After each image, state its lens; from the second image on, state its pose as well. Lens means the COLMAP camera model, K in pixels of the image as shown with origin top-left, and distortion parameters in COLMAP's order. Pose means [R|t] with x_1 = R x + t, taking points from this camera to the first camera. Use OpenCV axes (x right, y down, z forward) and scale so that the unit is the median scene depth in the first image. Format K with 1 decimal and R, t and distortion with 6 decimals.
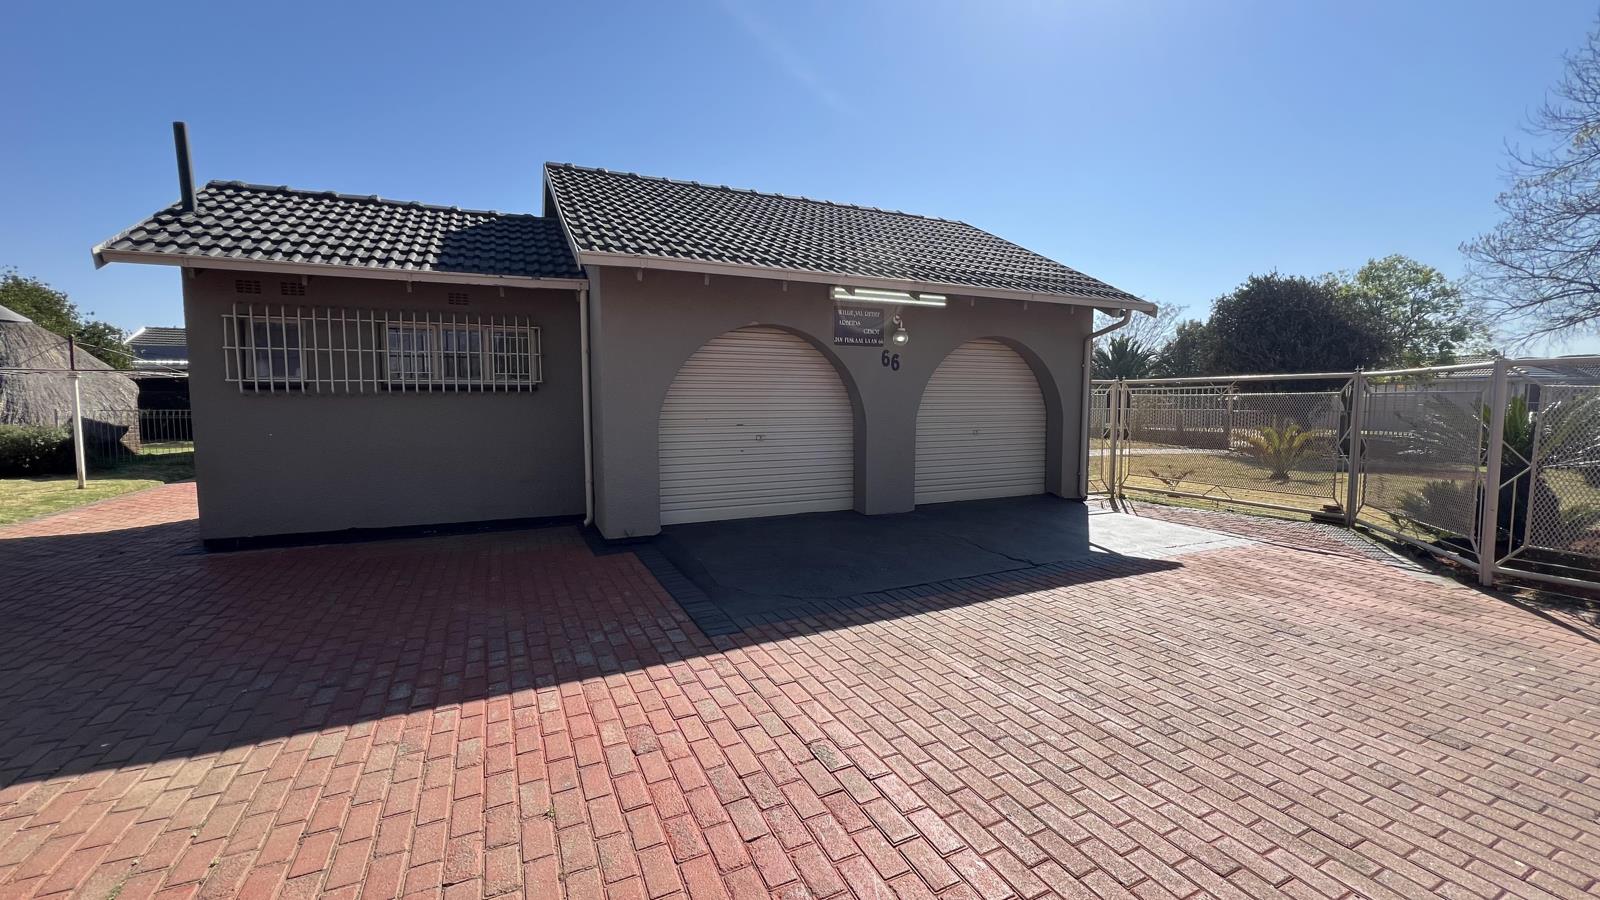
lens RADIAL K [[617.1, 0, 800.0], [0, 617.1, 450.0], [0, 0, 1]] dist [0.000843, 0.000207]
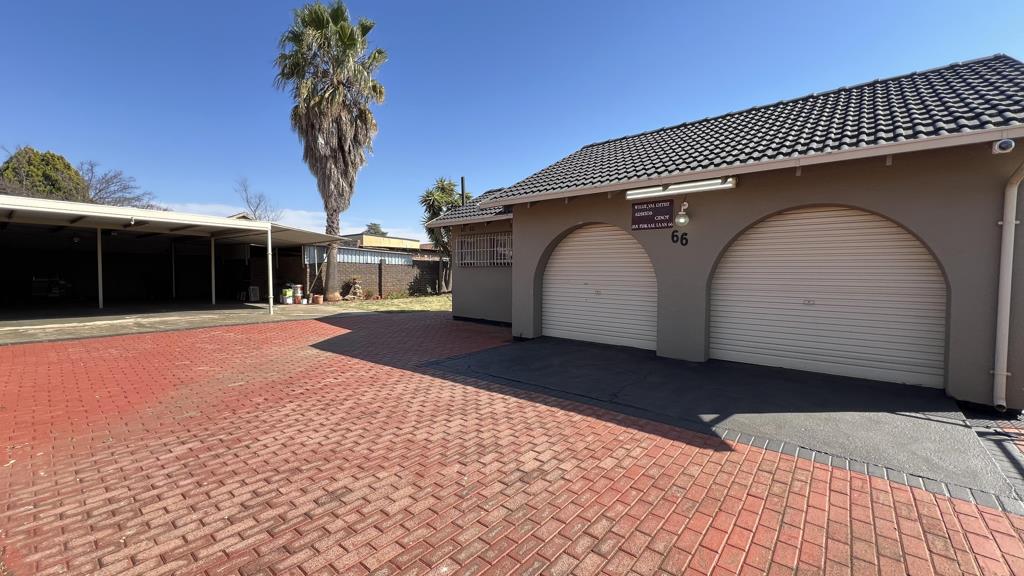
lens RADIAL K [[394.9, 0, 512.0], [0, 394.9, 288.0], [0, 0, 1]] dist [0.000843, 0.000207]
pose [[0.439783, 0.043525, -0.897049, 0.765628], [-0.075275, 0.997097, 0.011476, -0.026216], [0.894944, 0.062478, 0.441783, 0.349888]]
